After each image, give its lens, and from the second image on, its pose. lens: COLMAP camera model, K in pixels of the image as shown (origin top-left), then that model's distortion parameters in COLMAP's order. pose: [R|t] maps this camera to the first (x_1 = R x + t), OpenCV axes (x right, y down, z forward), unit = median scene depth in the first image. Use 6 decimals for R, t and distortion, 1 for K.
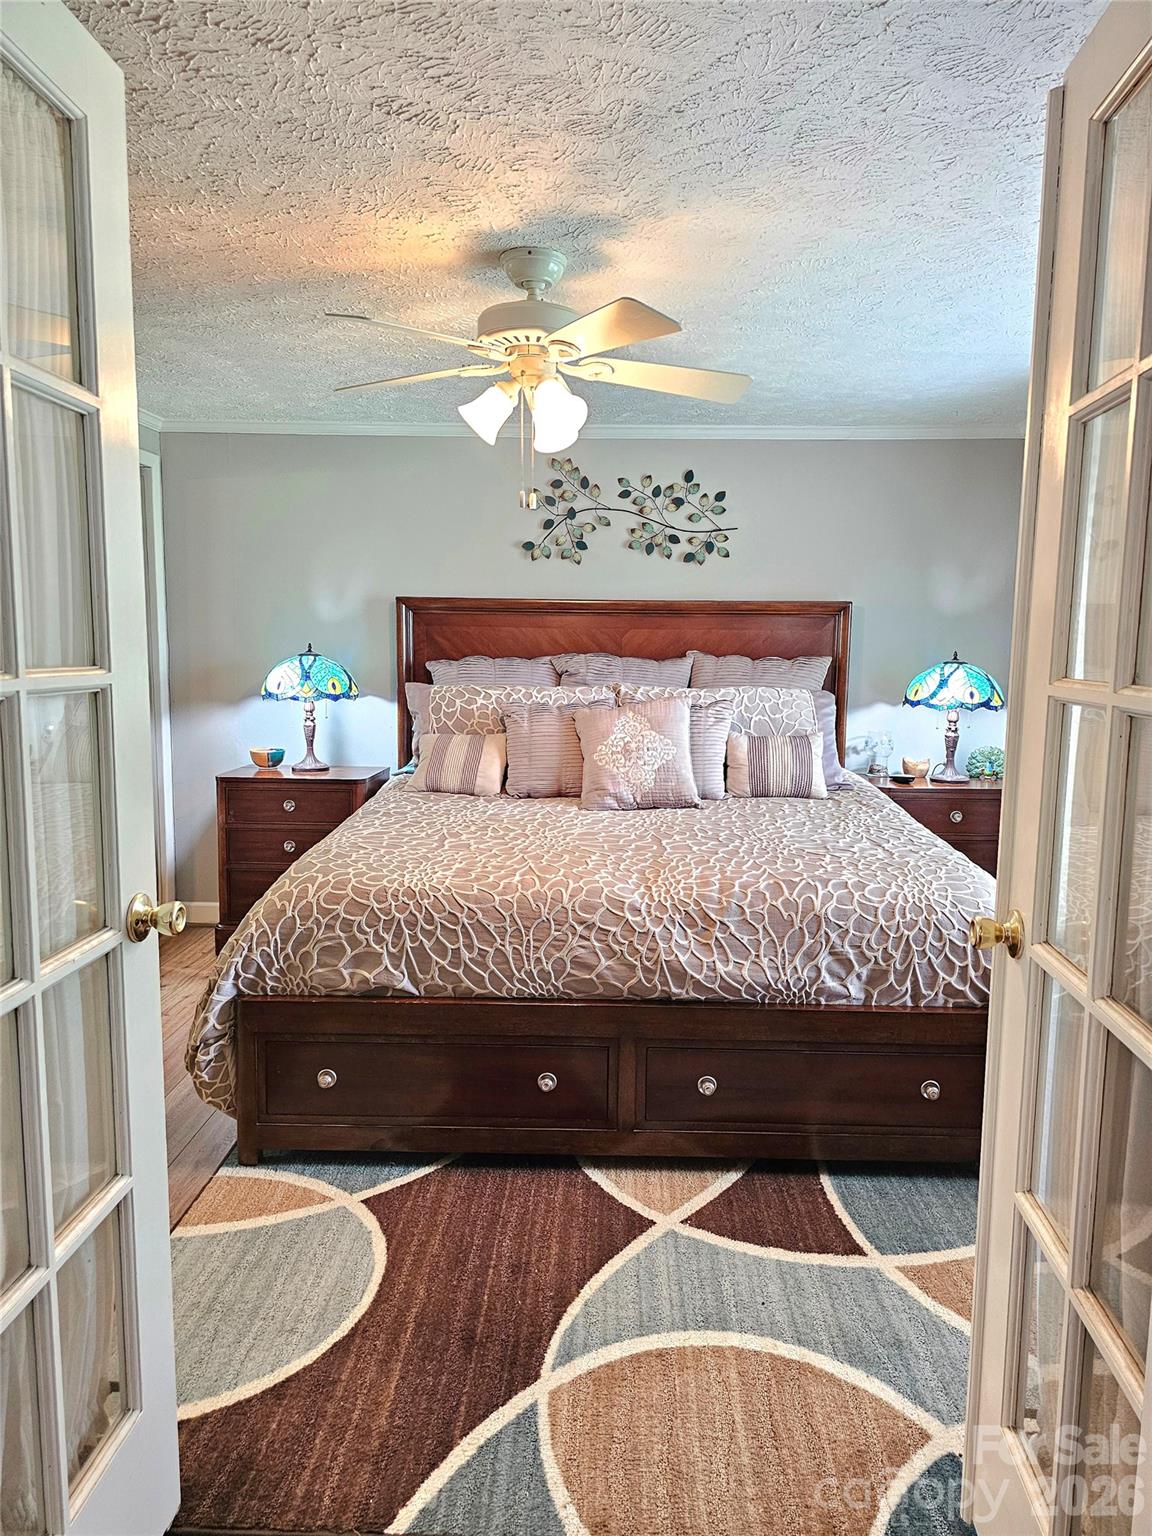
lens RADIAL K [[1027.8, 0, 587.3], [0, 1027.8, 759.3], [0, 0, 1]] dist [0.051488, -0.023395]
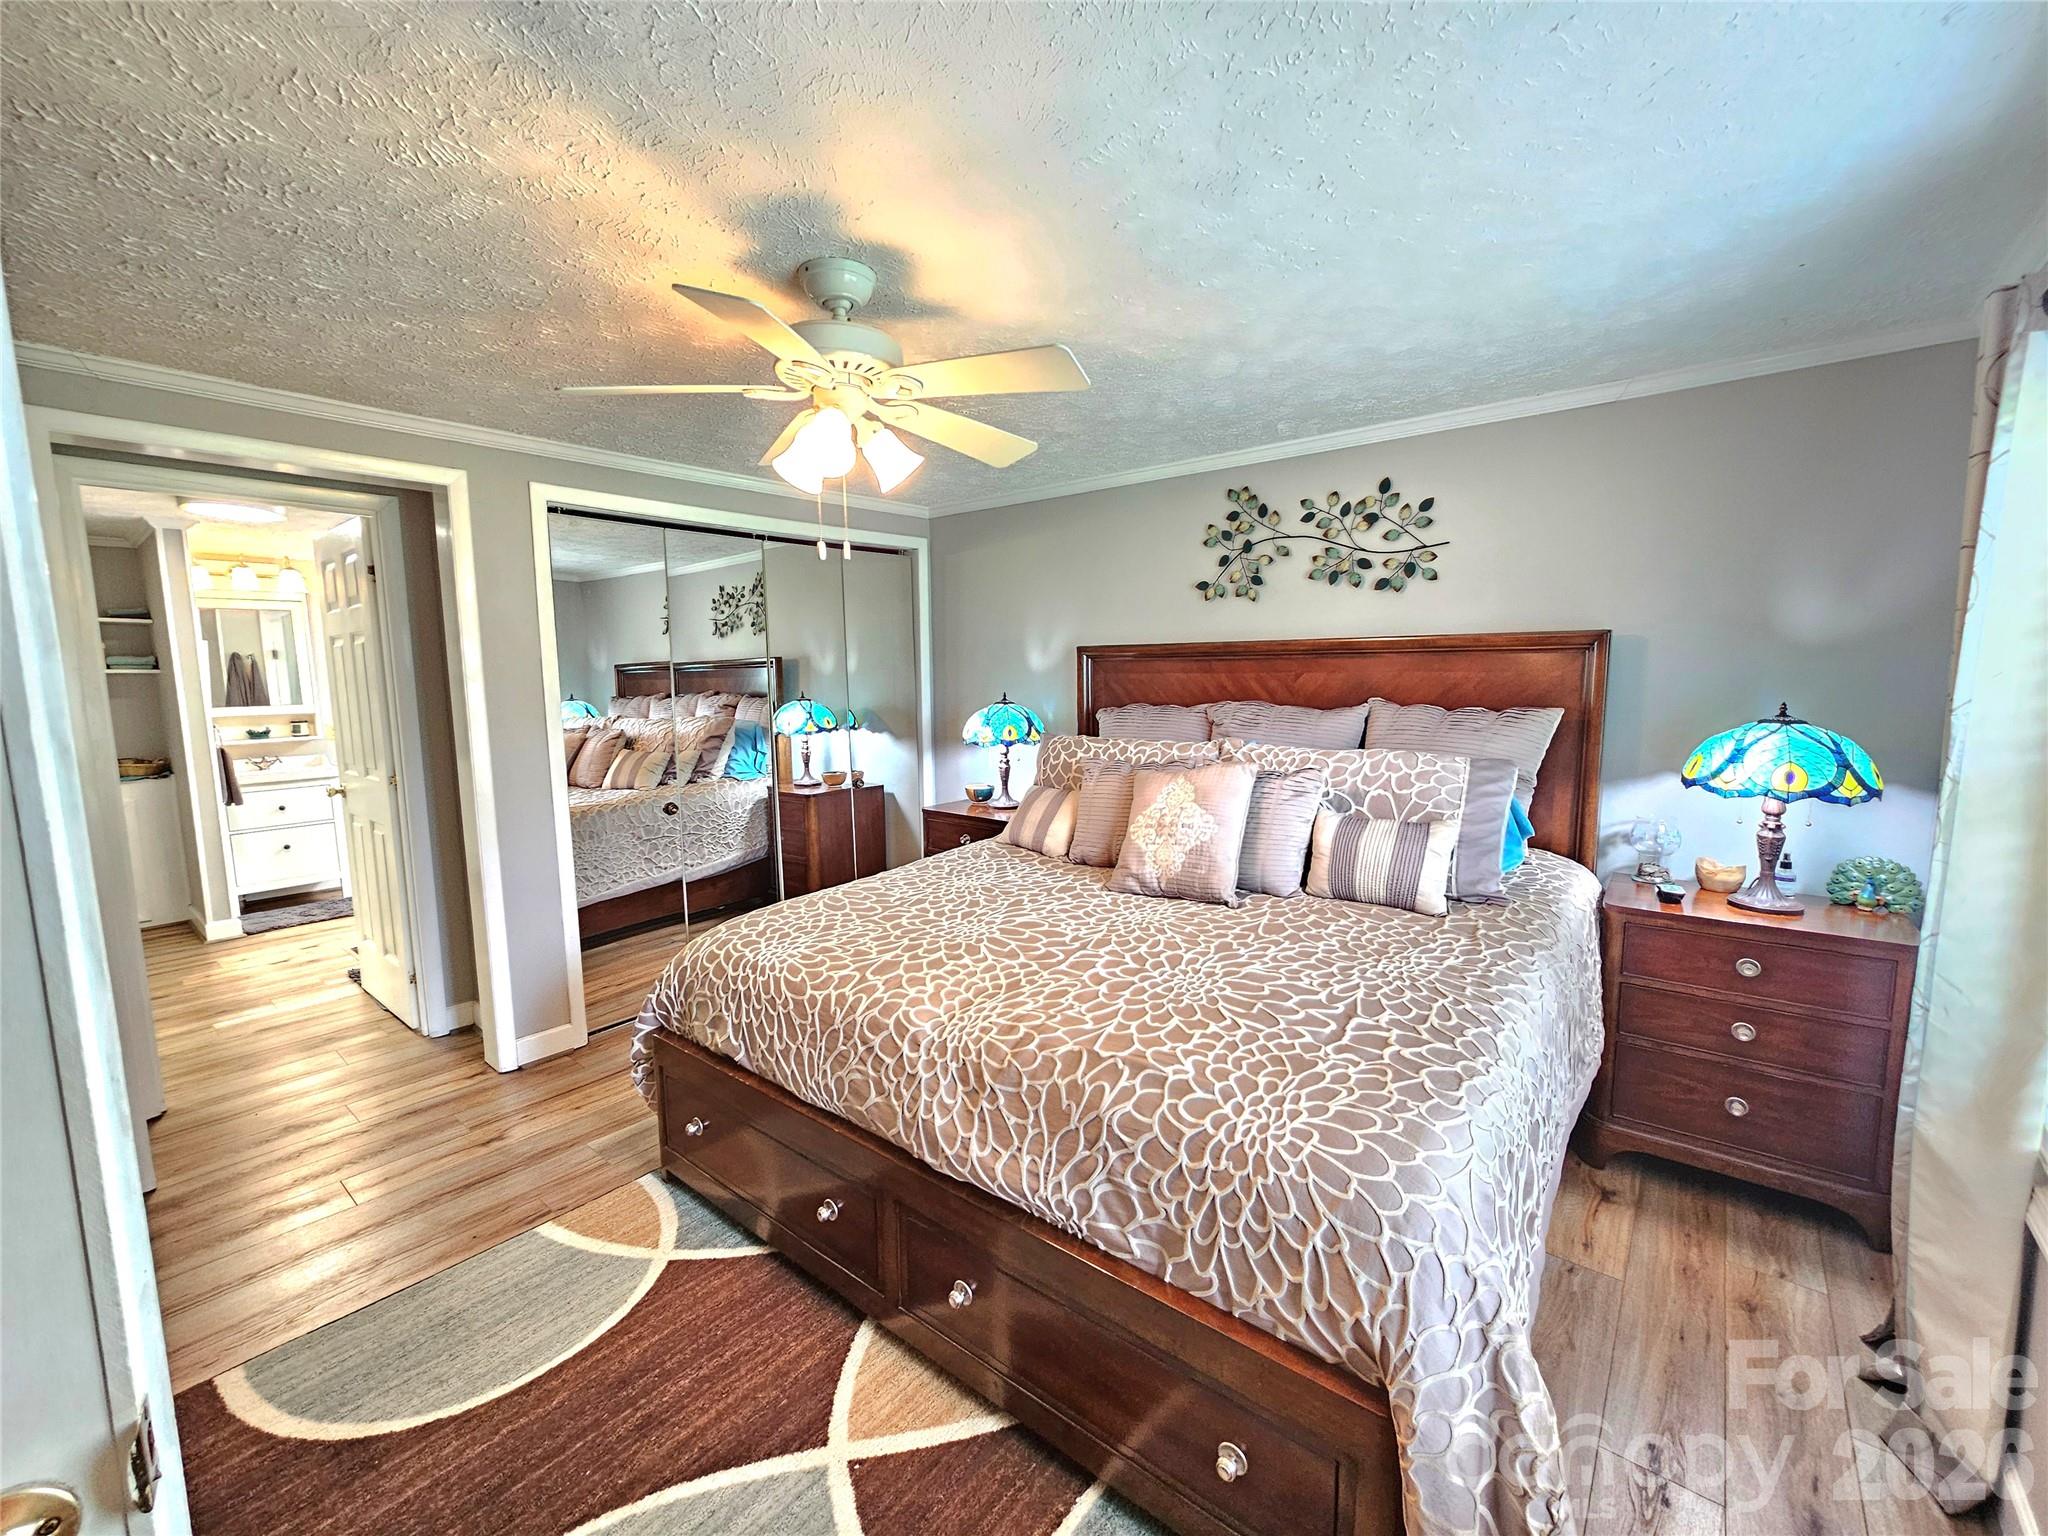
lens RADIAL K [[839.9, 0, 1032.8], [0, 839.9, 767.3], [0, 0, 1]] dist [-0.002958, 0.000871]
pose [[0.787892, 0.051909, -0.613622, 0.322889], [-0.050050, 0.998542, 0.020206, -0.055244], [0.613776, 0.014792, 0.789341, 0.333783]]
